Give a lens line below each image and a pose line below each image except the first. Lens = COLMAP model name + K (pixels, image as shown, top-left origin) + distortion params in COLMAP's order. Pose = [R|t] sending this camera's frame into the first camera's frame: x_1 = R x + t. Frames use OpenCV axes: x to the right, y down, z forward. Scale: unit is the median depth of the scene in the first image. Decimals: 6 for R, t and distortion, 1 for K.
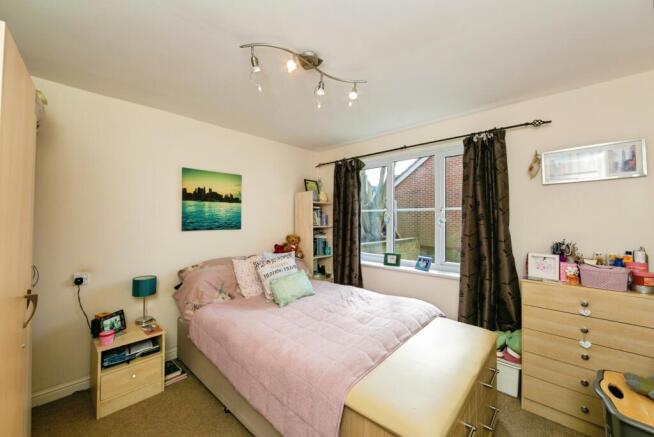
lens RADIAL K [[263.3, 0, 327.0], [0, 263.3, 218.5], [0, 0, 1]] dist [-0.000558, 0.000040]
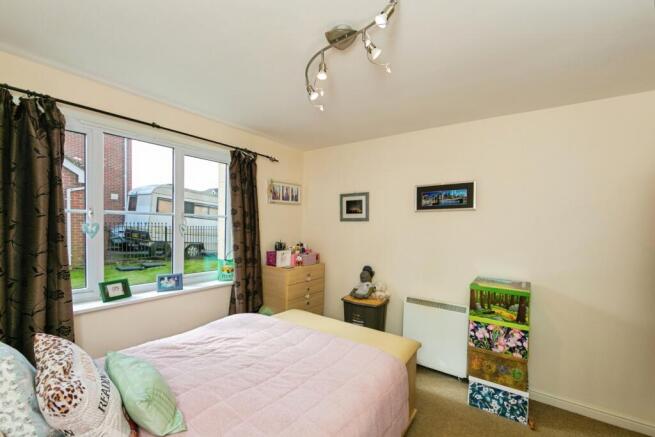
lens RADIAL K [[268.7, 0, 327.3], [0, 268.7, 235.3], [0, 0, 1]] dist [-0.000298, -0.000055]
pose [[-0.113375, -0.043993, 0.992578, -0.550687], [-0.018363, 0.998941, 0.042178, -0.016229], [-0.993383, -0.013445, -0.114062, 0.697826]]
